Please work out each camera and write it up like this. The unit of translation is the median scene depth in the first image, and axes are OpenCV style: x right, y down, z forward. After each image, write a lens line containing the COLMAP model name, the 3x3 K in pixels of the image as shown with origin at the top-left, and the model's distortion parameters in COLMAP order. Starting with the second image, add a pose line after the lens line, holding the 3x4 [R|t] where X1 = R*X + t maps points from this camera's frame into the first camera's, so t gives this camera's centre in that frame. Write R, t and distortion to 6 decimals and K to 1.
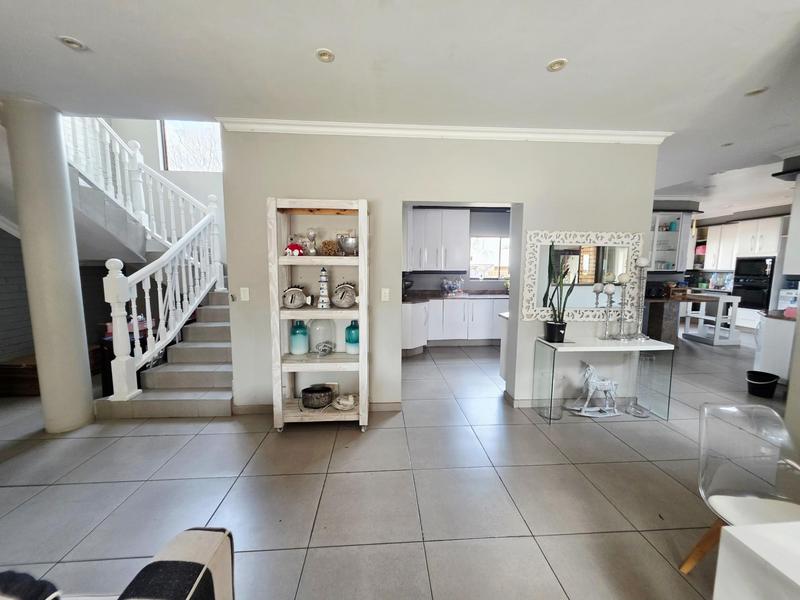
lens RADIAL K [[320.4, 0, 397.3], [0, 320.4, 295.6], [0, 0, 1]] dist [0.009797, -0.001167]
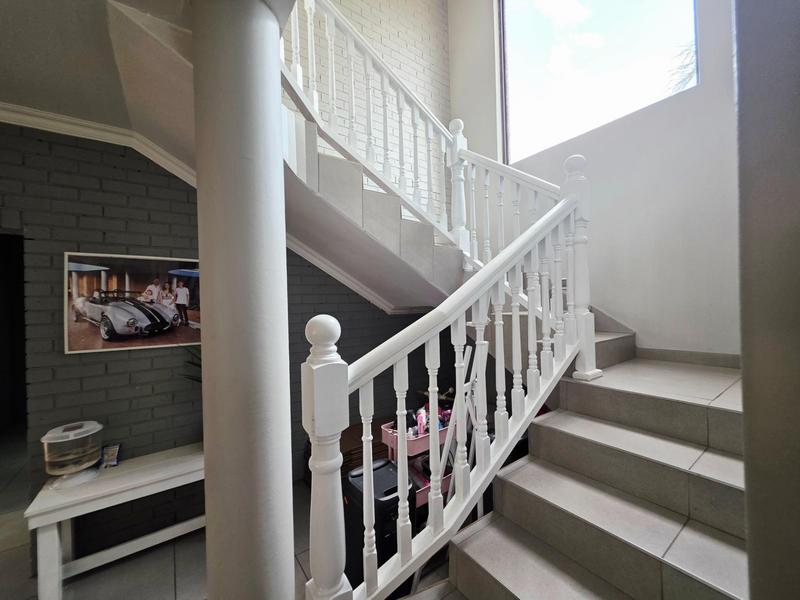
lens RADIAL K [[320.4, 0, 398.5], [0, 320.4, 294.2], [0, 0, 1]] dist [0.009797, -0.001167]
pose [[0.521630, -0.030648, -0.852621, -0.341914], [-0.063834, 0.995151, -0.074825, -0.080768], [0.850780, 0.093457, 0.517145, 0.602326]]
